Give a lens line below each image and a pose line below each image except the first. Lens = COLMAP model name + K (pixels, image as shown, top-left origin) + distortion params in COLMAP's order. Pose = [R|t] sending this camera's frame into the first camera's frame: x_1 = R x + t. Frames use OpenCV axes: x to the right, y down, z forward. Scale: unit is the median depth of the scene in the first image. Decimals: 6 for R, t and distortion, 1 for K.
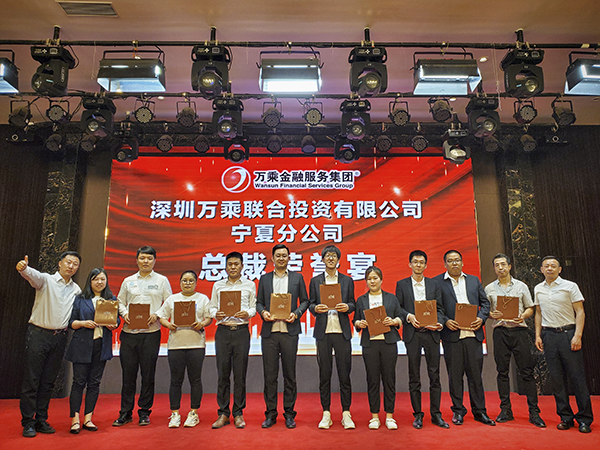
lens RADIAL K [[468.6, 0, 299.8], [0, 468.6, 215.6], [0, 0, 1]] dist [0.031683, -0.008653]
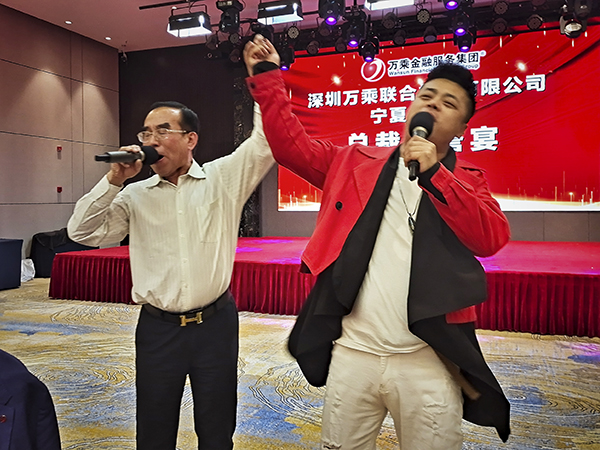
lens RADIAL K [[519.0, 0, 299.2], [0, 519.0, 198.0], [0, 0, 1]] dist [0.080961, -0.176812]
pose [[0.926690, 0.000231, -0.375826, 0.189760], [0.079640, 0.977169, 0.196973, -0.035938], [0.367291, -0.212464, 0.905514, -0.339523]]
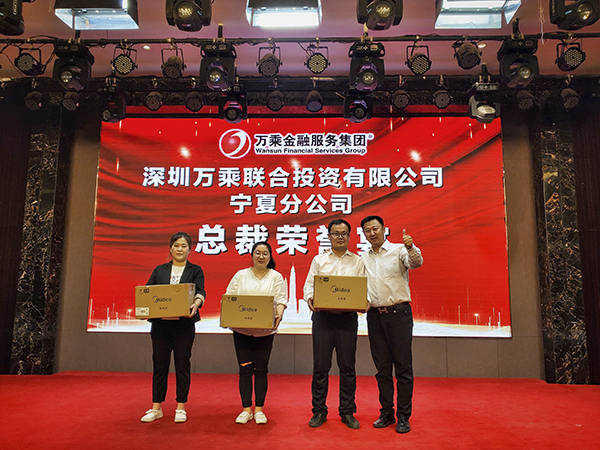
lens RADIAL K [[468.4, 0, 297.4], [0, 468.4, 237.8], [0, 0, 1]] dist [0.012119, -0.002733]
pose [[0.998713, 0.008146, -0.050052, 0.030906], [-0.003866, 0.996372, 0.085016, 0.026674], [0.050563, -0.084713, 0.995122, 0.093721]]
